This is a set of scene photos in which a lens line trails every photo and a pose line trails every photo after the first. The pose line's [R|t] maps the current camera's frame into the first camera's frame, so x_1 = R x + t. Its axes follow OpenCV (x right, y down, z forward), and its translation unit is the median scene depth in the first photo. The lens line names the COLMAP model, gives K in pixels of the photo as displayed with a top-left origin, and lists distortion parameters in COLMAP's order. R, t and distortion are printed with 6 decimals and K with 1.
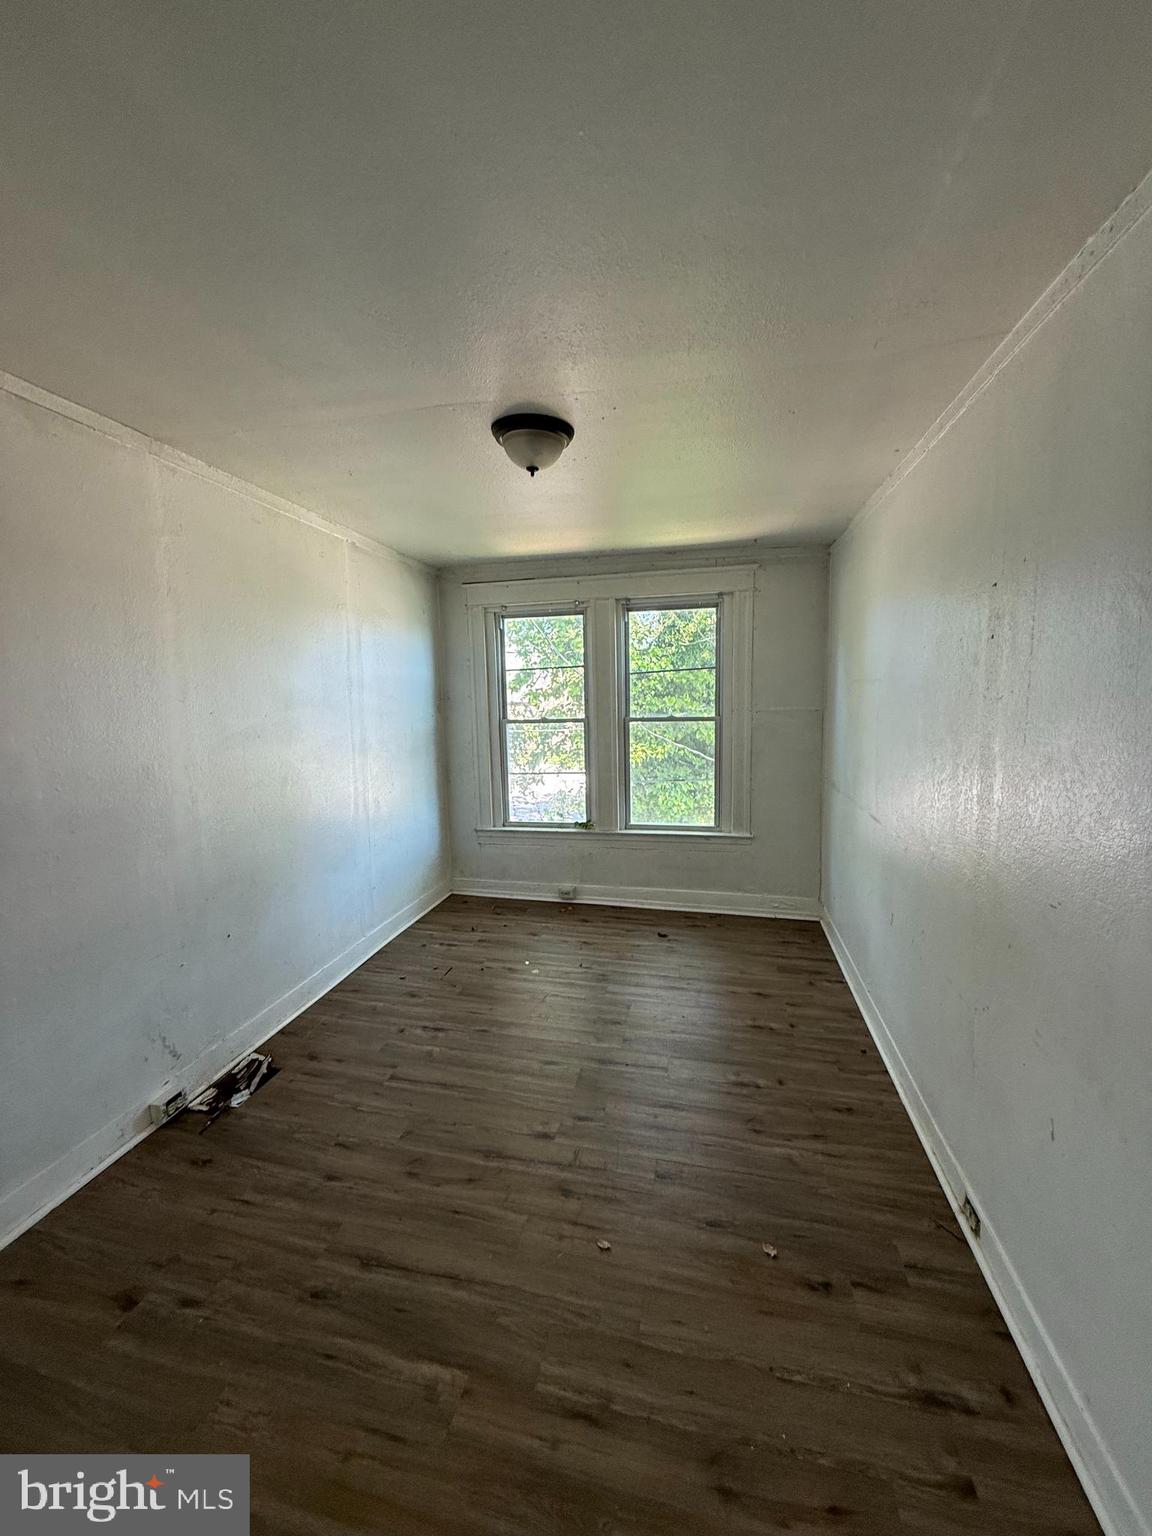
lens RADIAL K [[623.8, 0, 571.7], [0, 623.8, 772.6], [0, 0, 1]] dist [-0.001366, -0.000173]
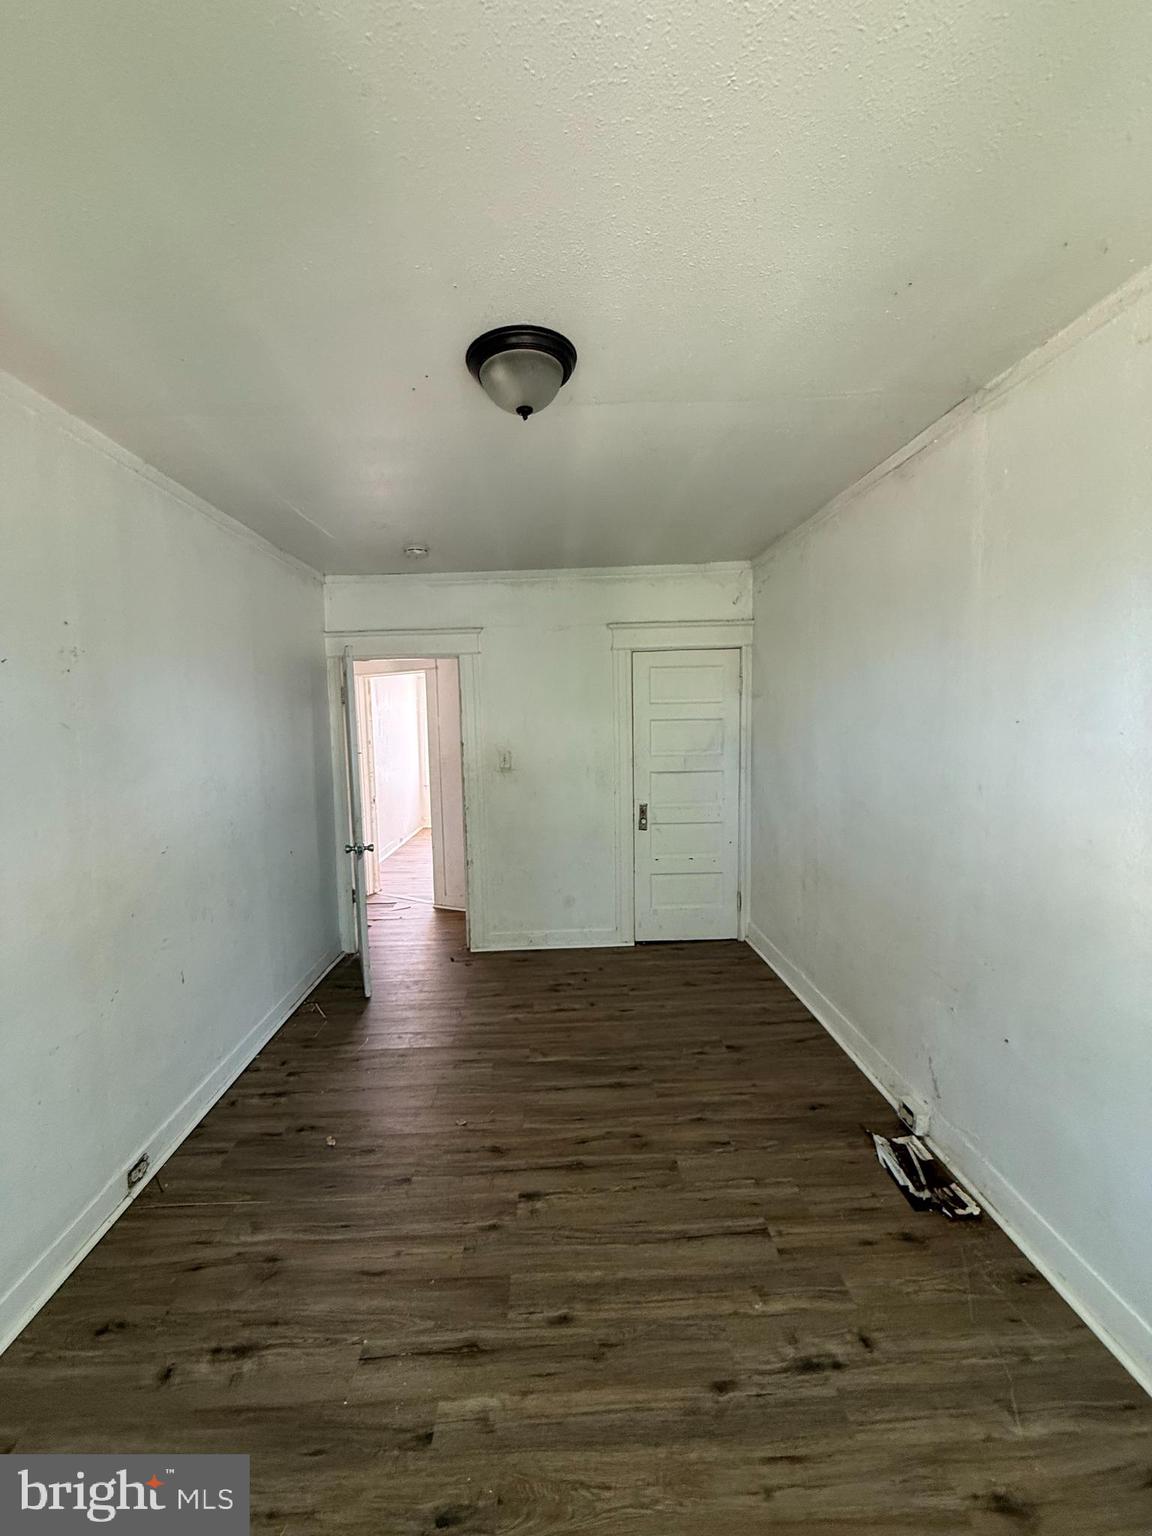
lens RADIAL K [[610.9, 0, 573.8], [0, 610.9, 765.5], [0, 0, 1]] dist [0.000525, -0.000602]
pose [[-0.964956, 0.055076, -0.256567, 0.087043], [-0.000329, 0.977472, 0.211066, -0.212703], [0.262411, 0.203754, -0.943199, 1.696359]]
